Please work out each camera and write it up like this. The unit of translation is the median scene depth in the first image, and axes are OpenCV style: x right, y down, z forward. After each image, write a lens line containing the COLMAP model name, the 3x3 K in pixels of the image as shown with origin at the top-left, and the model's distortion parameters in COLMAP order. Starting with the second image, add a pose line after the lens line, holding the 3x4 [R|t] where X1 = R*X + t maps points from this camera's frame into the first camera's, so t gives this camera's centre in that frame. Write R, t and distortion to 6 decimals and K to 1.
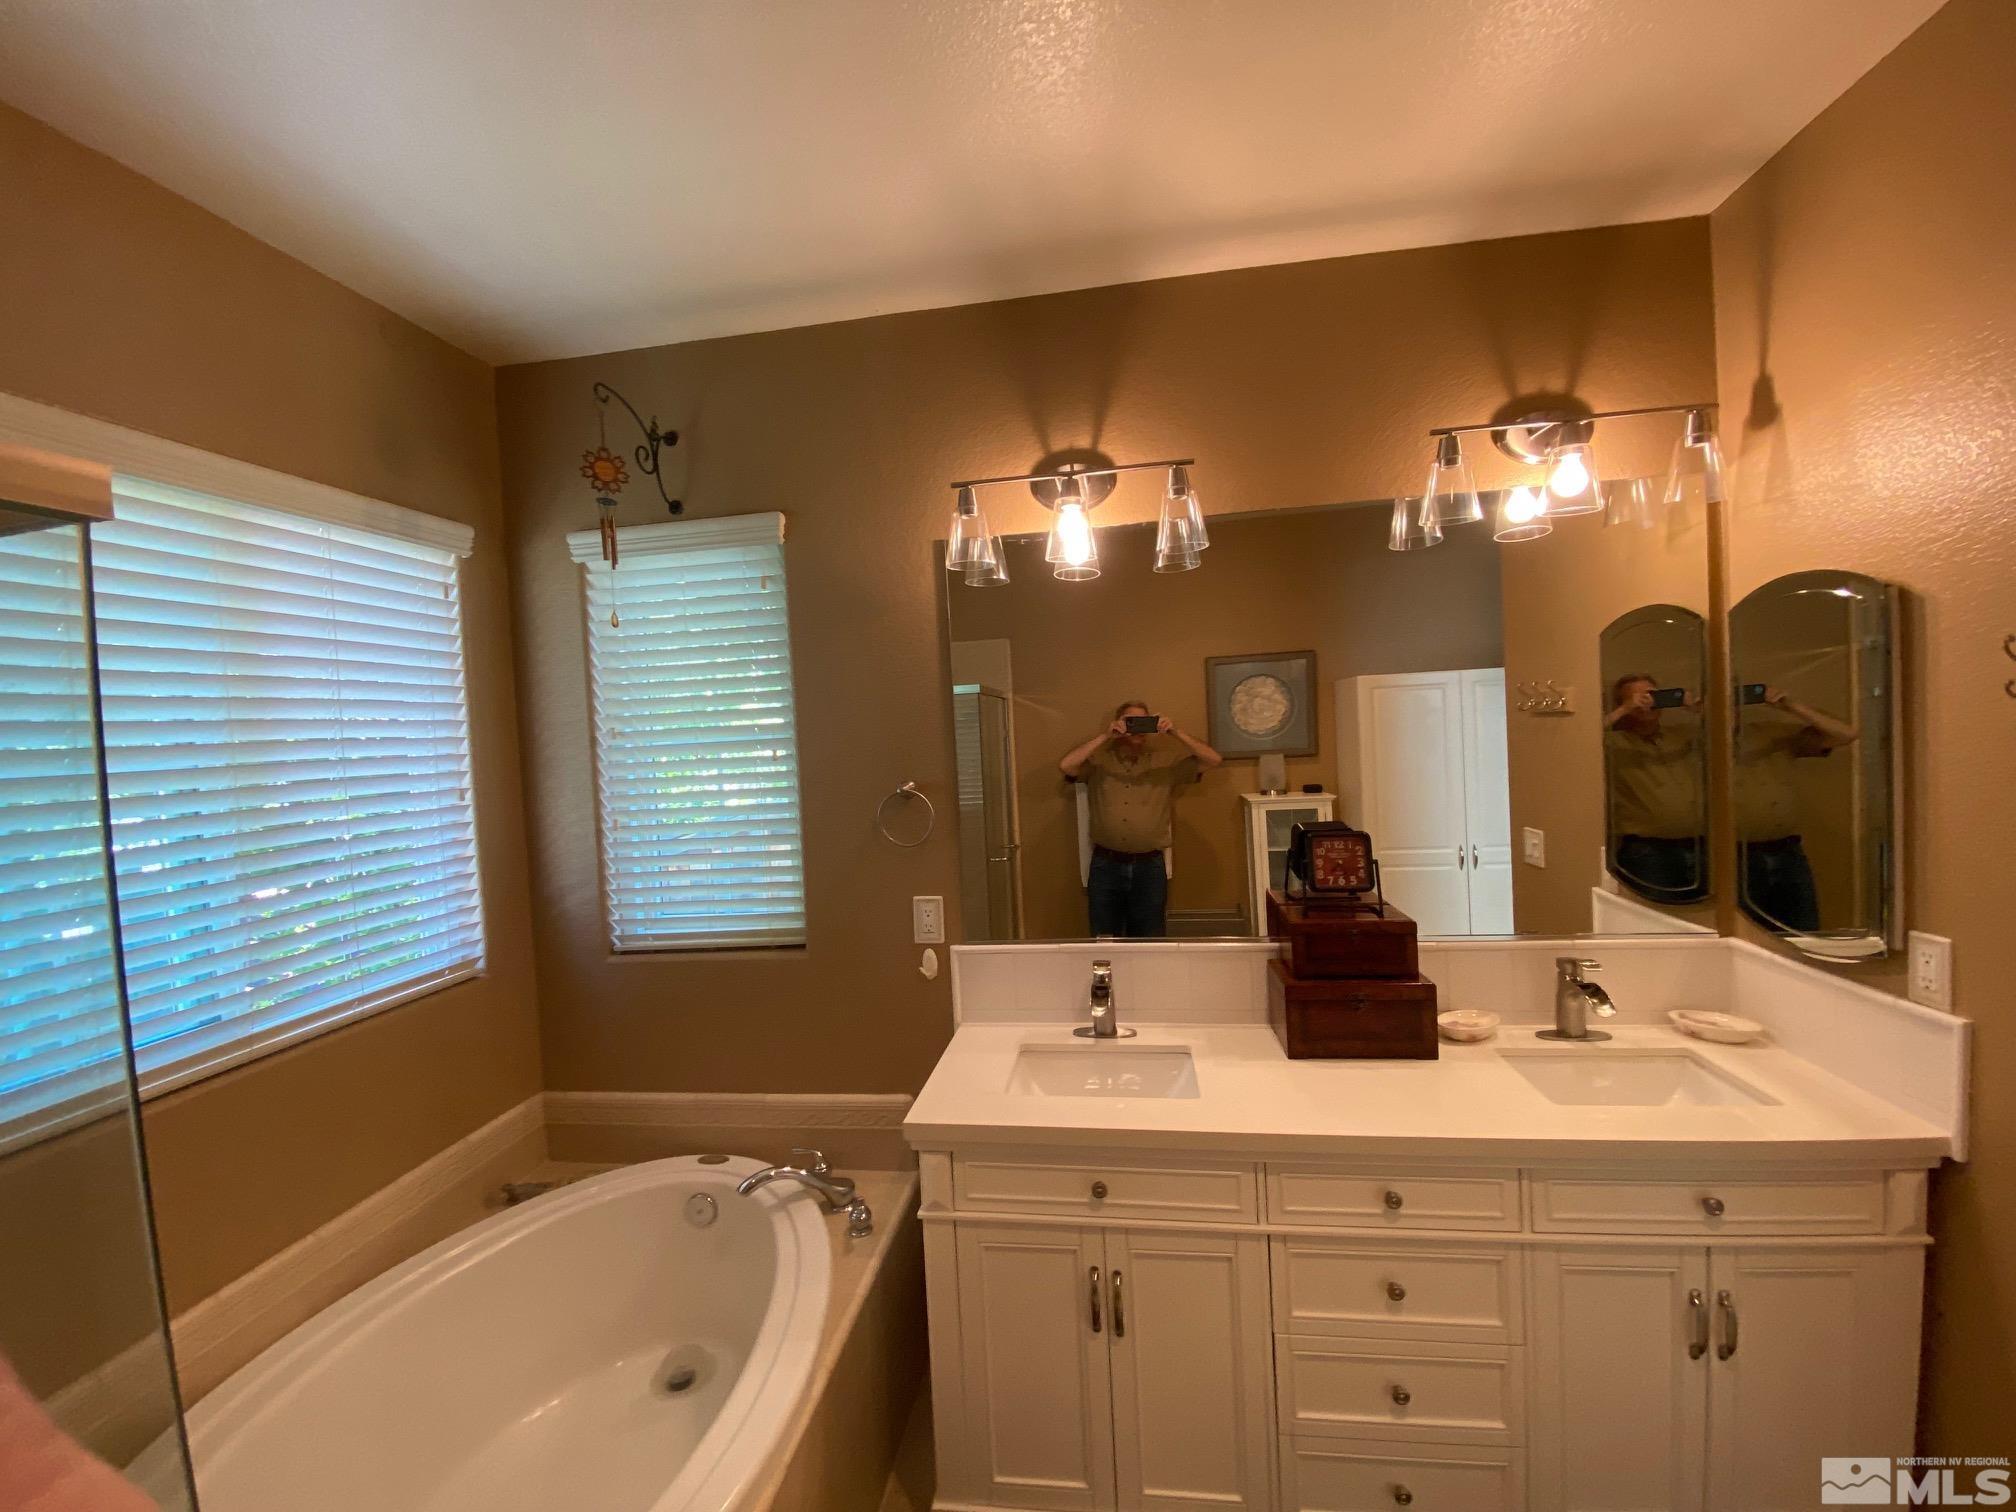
lens RADIAL K [[819.4, 0, 1008.0], [0, 819.4, 756.0], [0, 0, 1]] dist [0.019911, -0.018871]
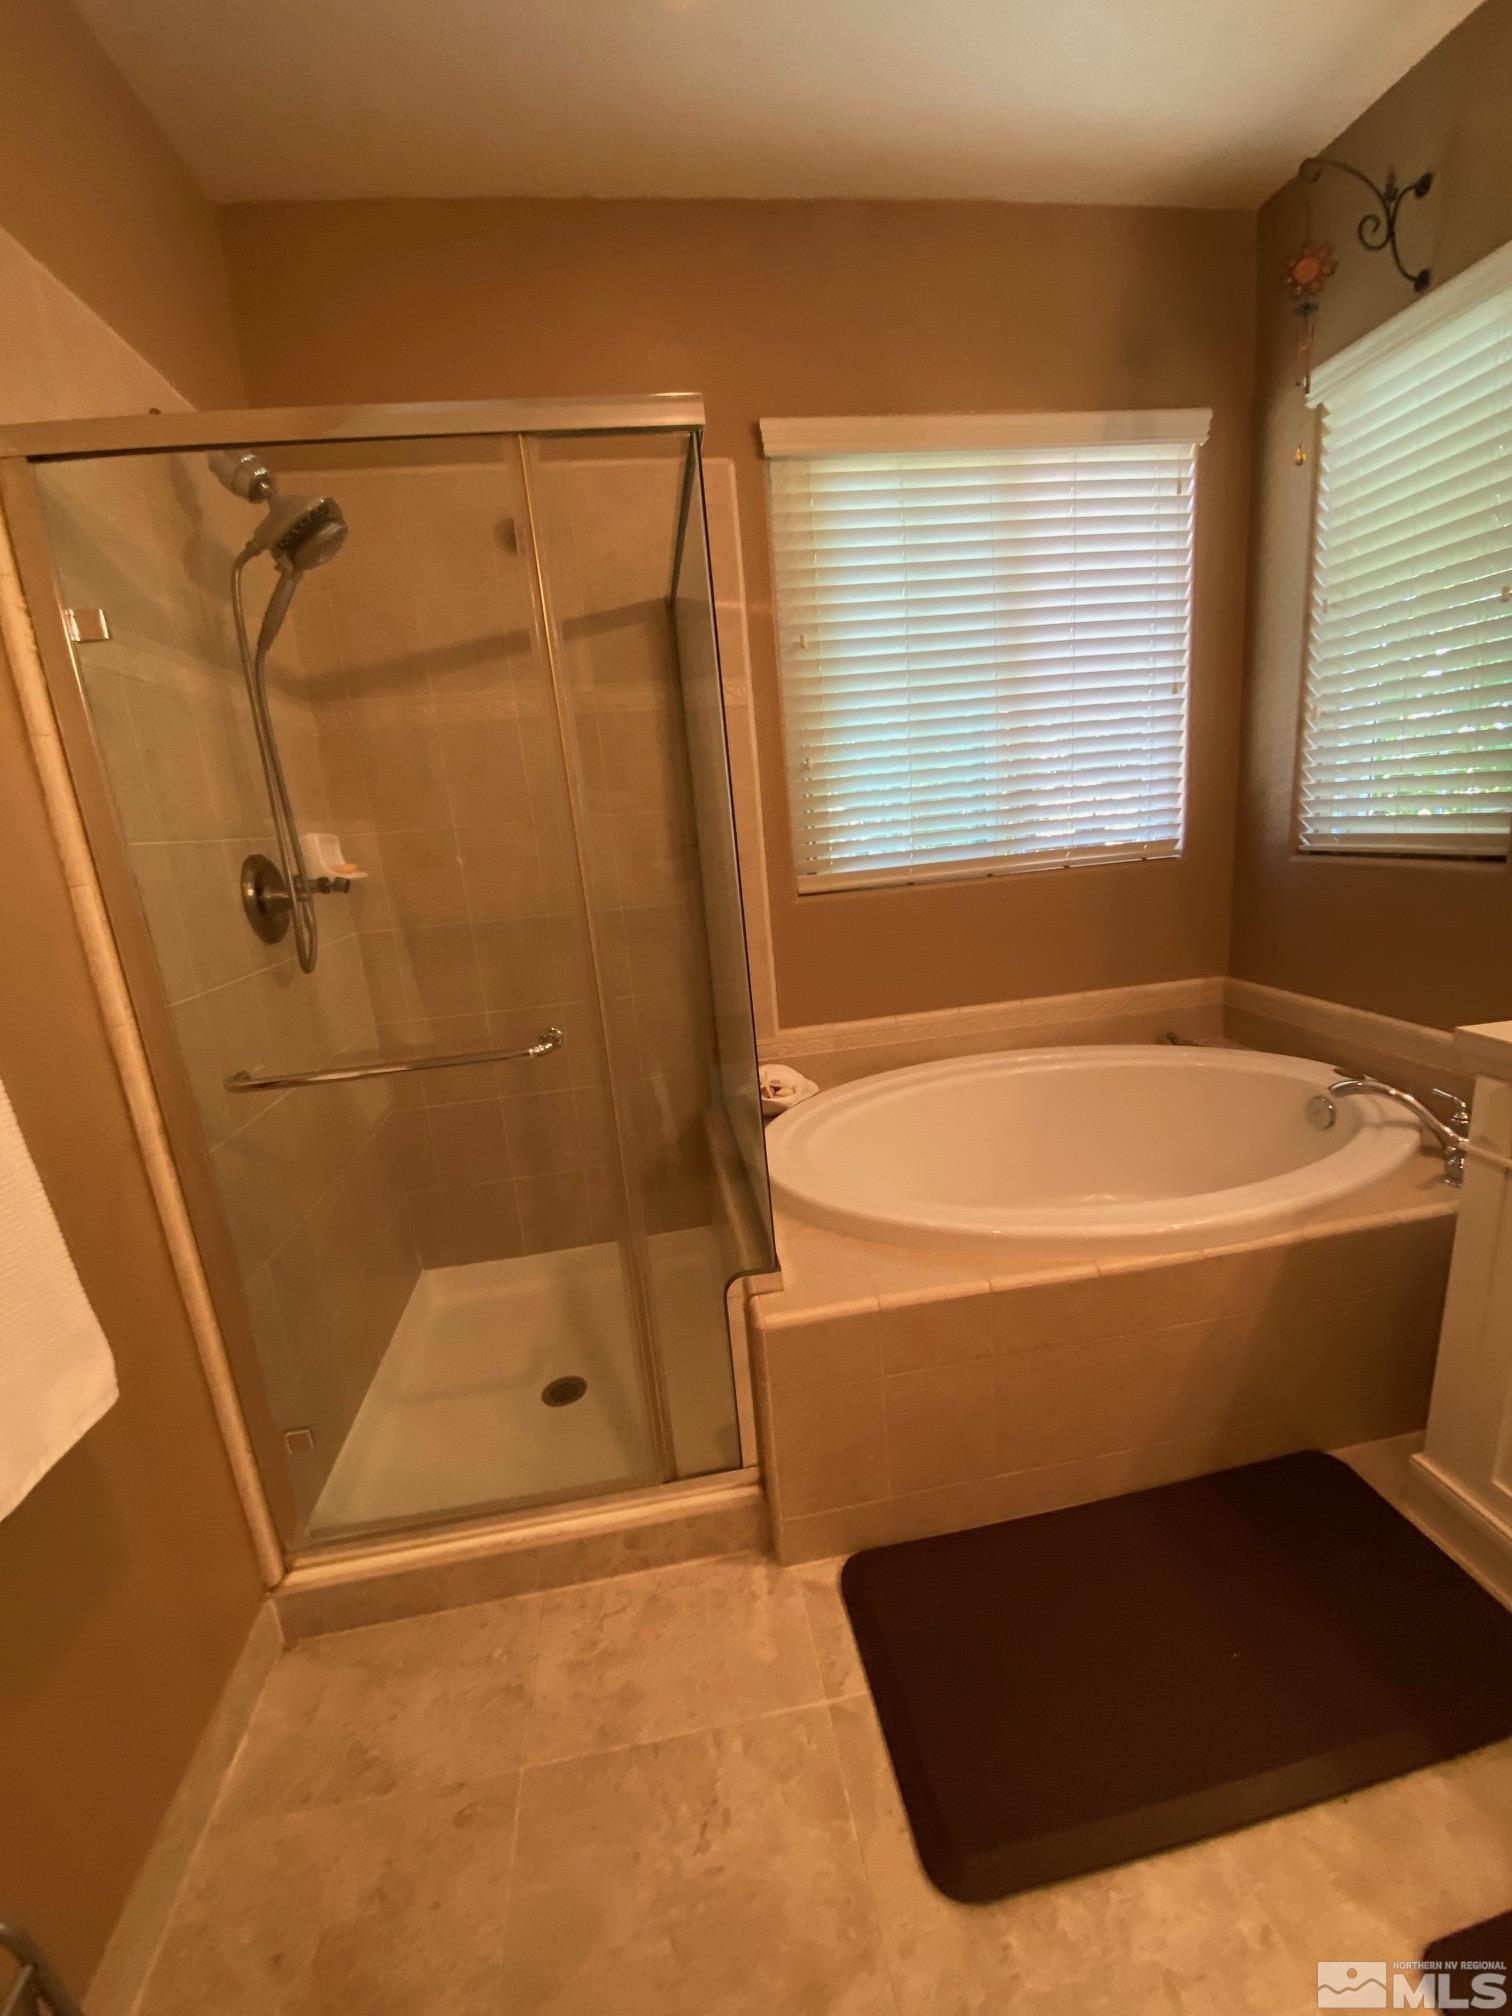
lens RADIAL K [[801.6, 0, 759.2], [0, 801.6, 1014.5], [0, 0, 1]] dist [0.020902, -0.021459]
pose [[0.293797, 0.254752, -0.921295, 0.291731], [0.040915, 0.959596, 0.278391, 0.142676], [0.954992, -0.119485, 0.271503, 0.110222]]
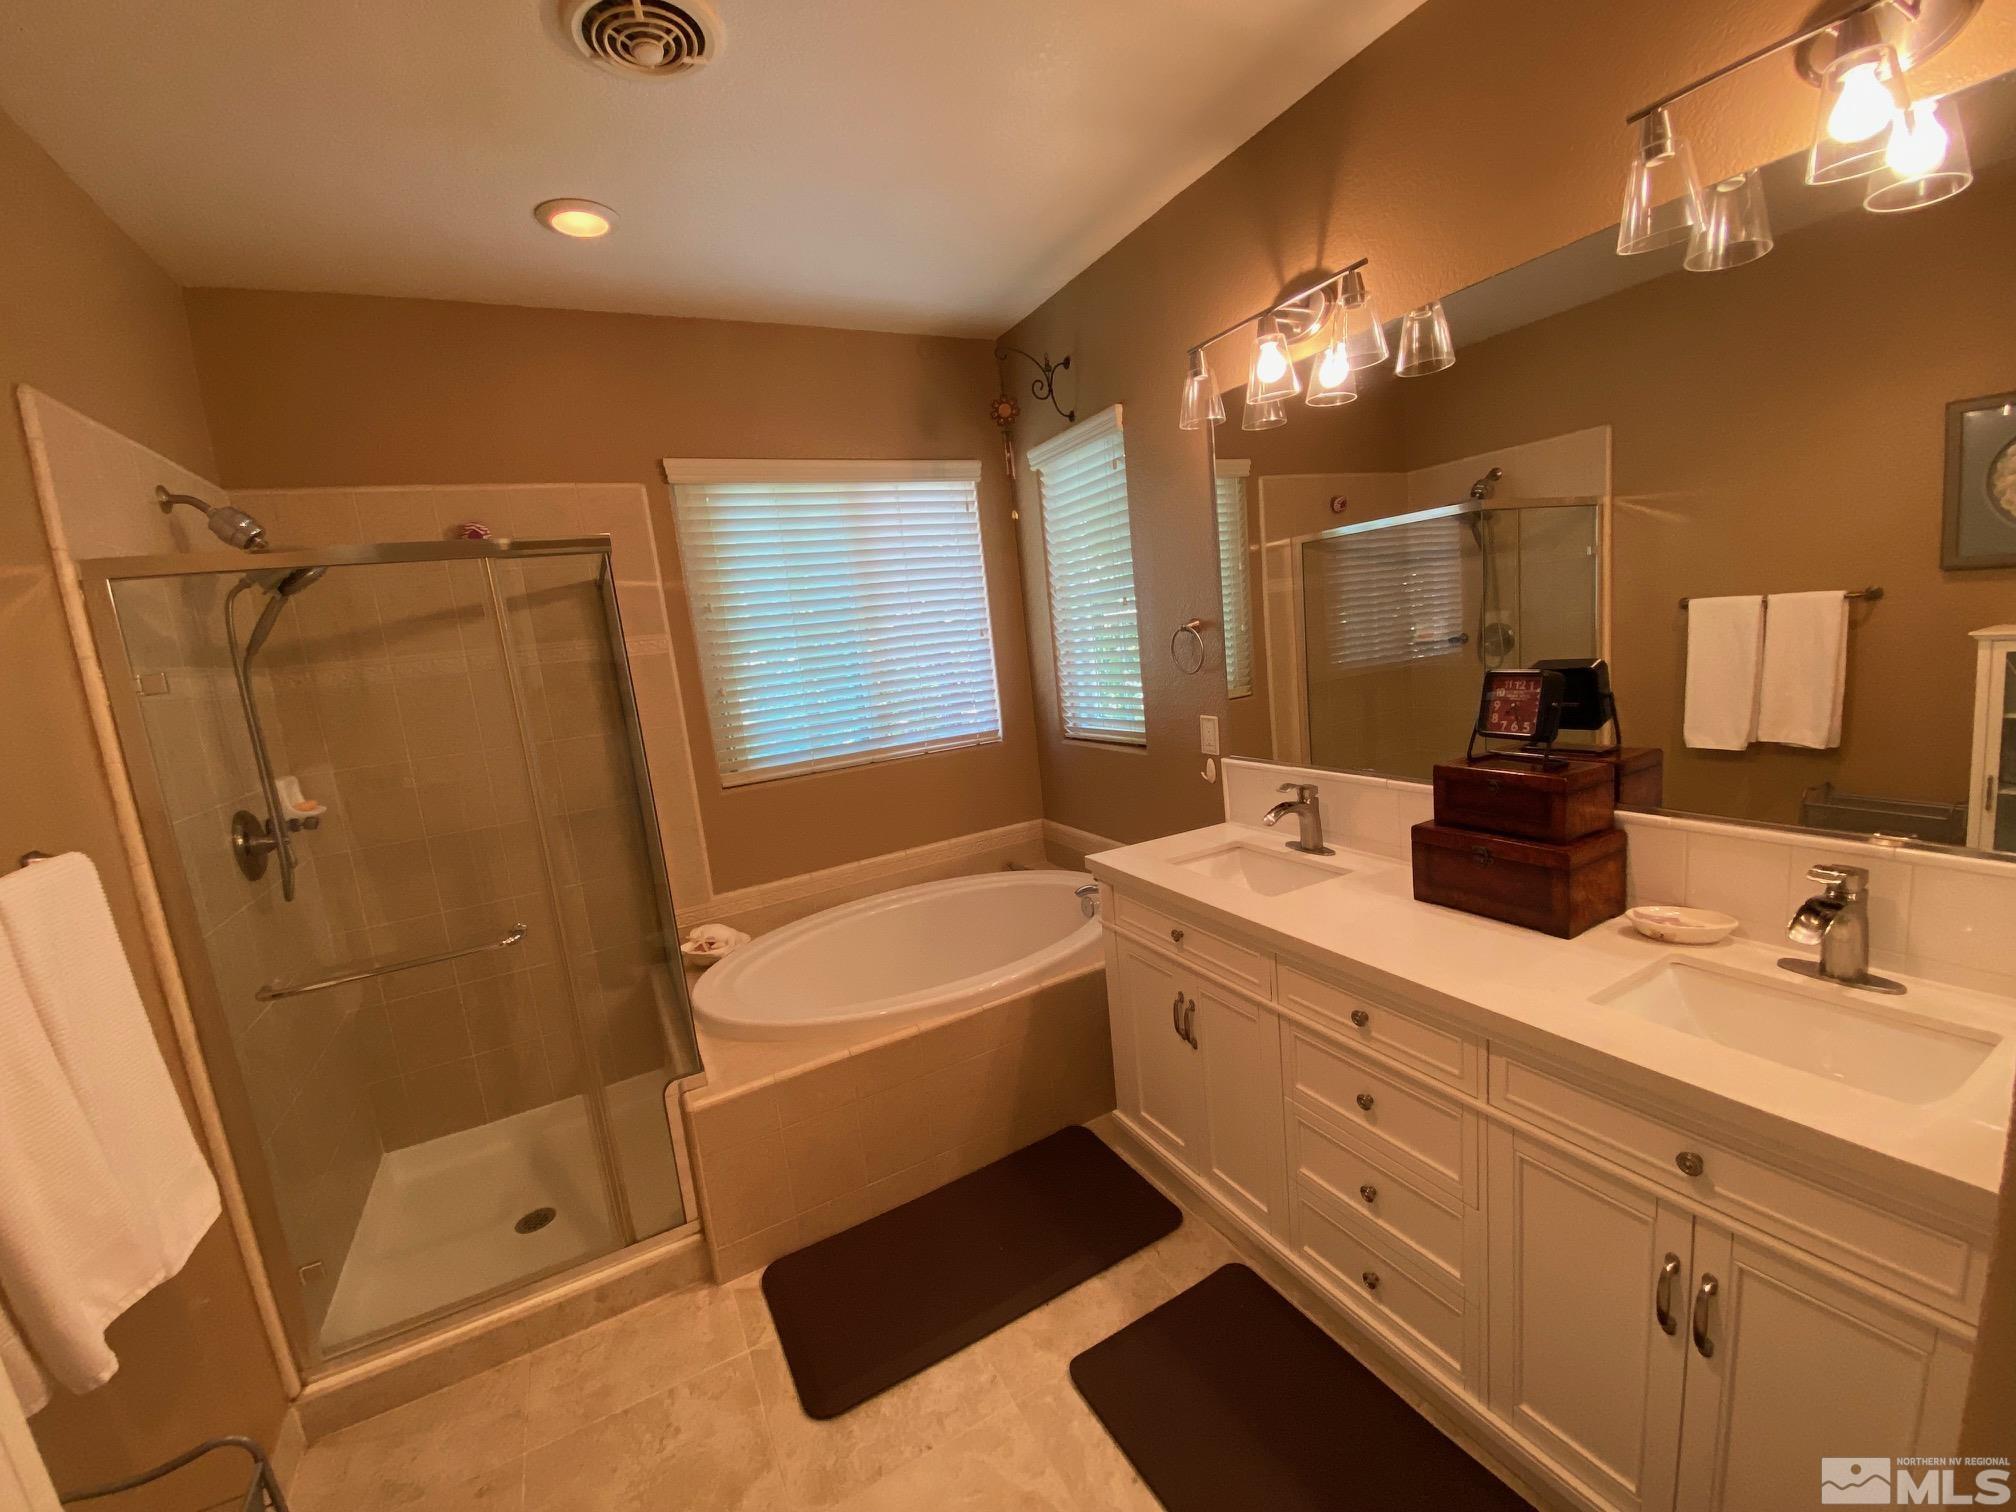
lens RADIAL K [[801.6, 0, 1006.4], [0, 801.6, 759.9], [0, 0, 1]] dist [0.020902, -0.021459]
pose [[0.595997, 0.120266, -0.793929, 0.675953], [0.045581, 0.982059, 0.182982, 0.005742], [0.801692, -0.145245, 0.579823, 0.066243]]
